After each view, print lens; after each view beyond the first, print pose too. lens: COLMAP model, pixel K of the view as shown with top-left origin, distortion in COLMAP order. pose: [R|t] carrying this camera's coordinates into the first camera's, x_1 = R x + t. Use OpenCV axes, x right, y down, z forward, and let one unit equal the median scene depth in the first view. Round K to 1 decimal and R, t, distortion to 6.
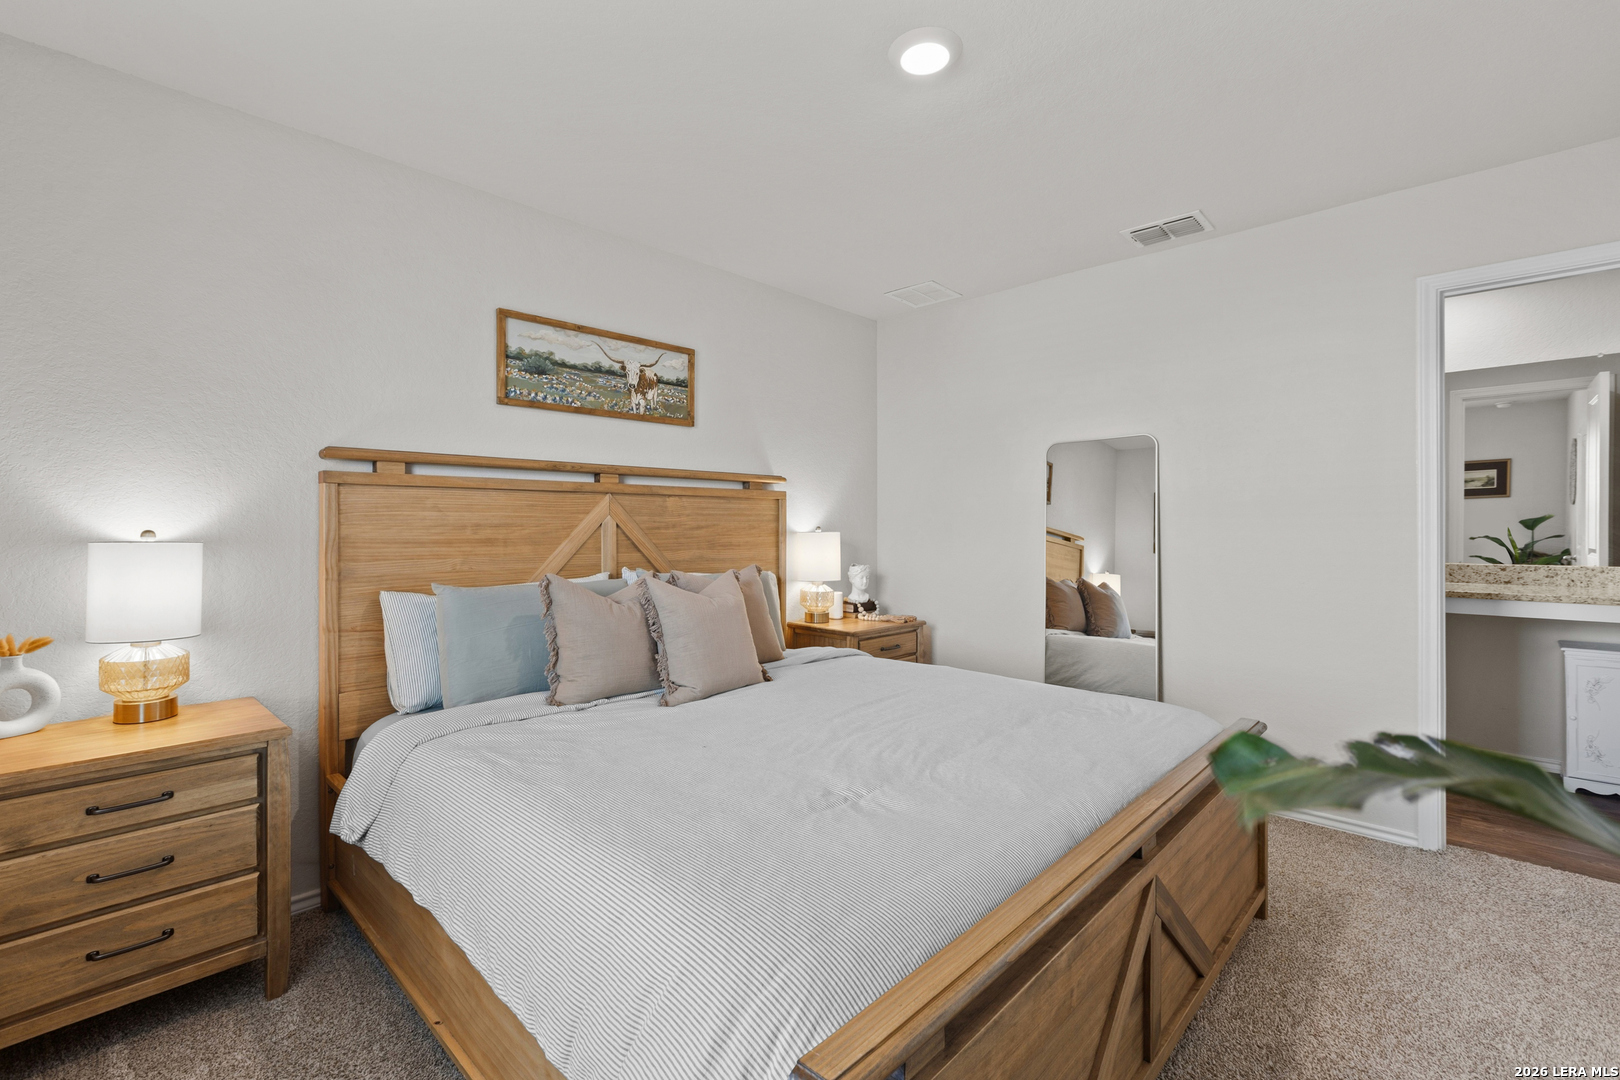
lens RADIAL K [[825.6, 0, 812.2], [0, 825.6, 522.1], [0, 0, 1]] dist [0.030417, 0.000181]
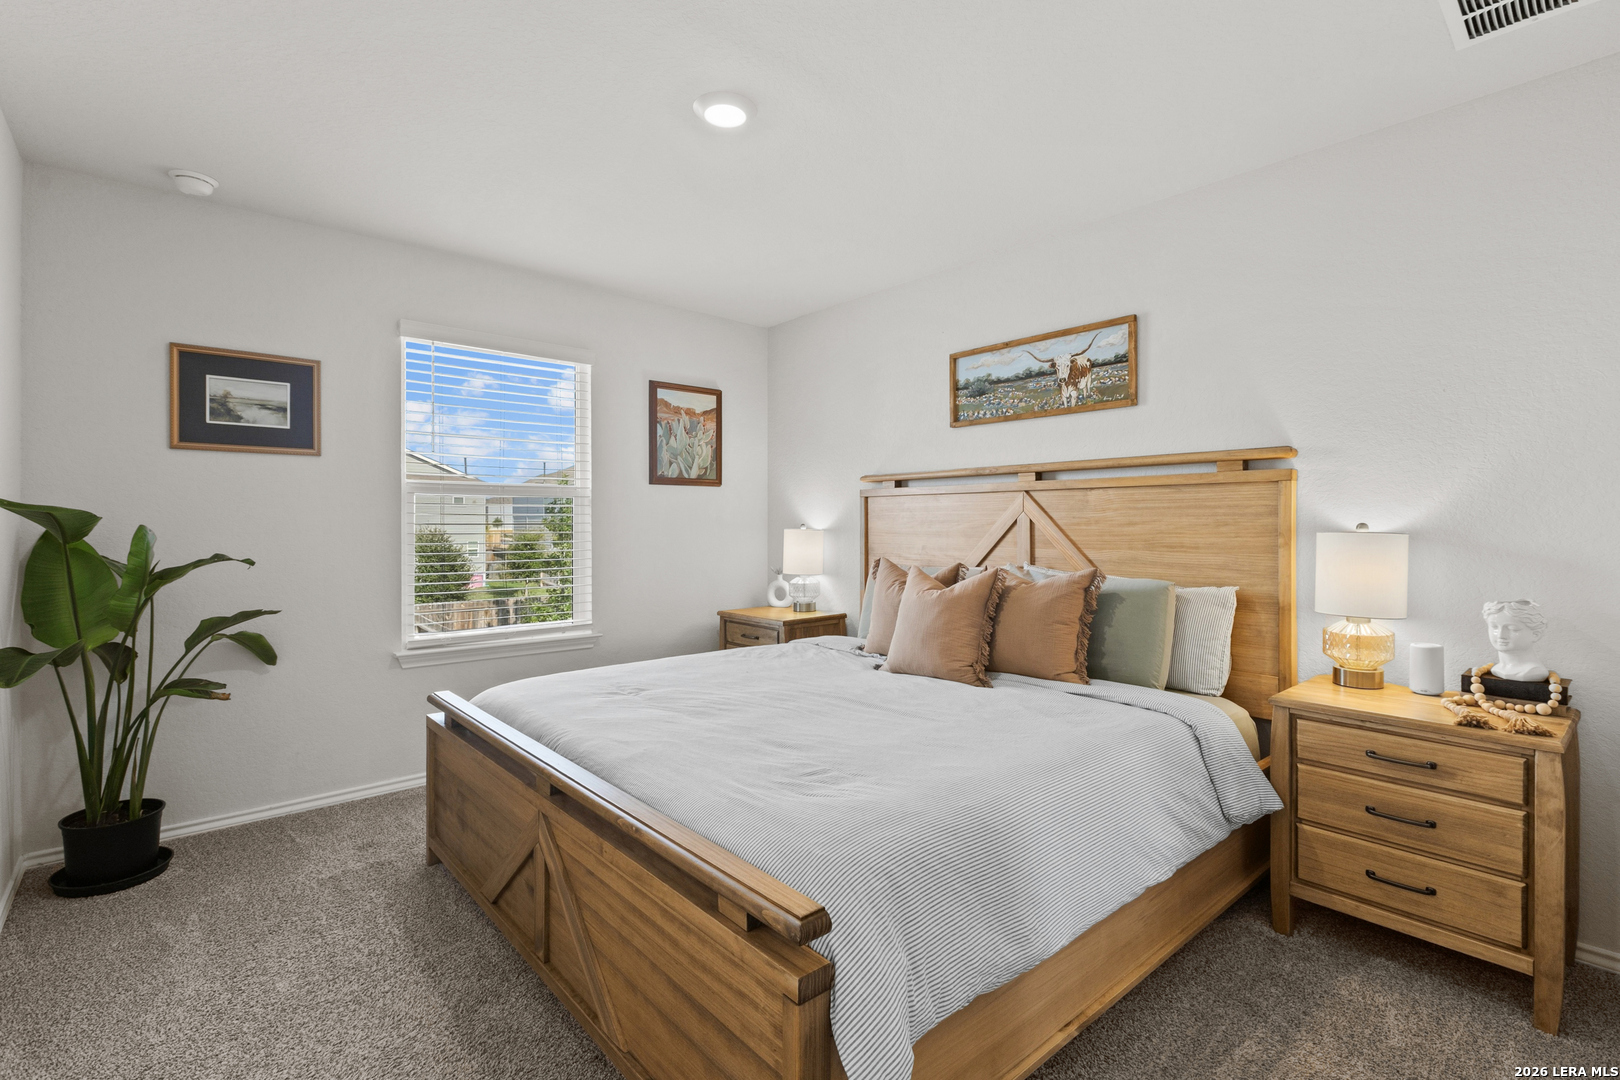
lens RADIAL K [[739.0, 0, 810.0], [0, 739.0, 540.0], [0, 0, 1]] dist [0.001720, 0.000148]
pose [[-0.146538, 0.026777, -0.988843, 0.685028], [0.007191, 0.999636, 0.026003, 0.001107], [0.989179, -0.003300, -0.146677, 0.807142]]
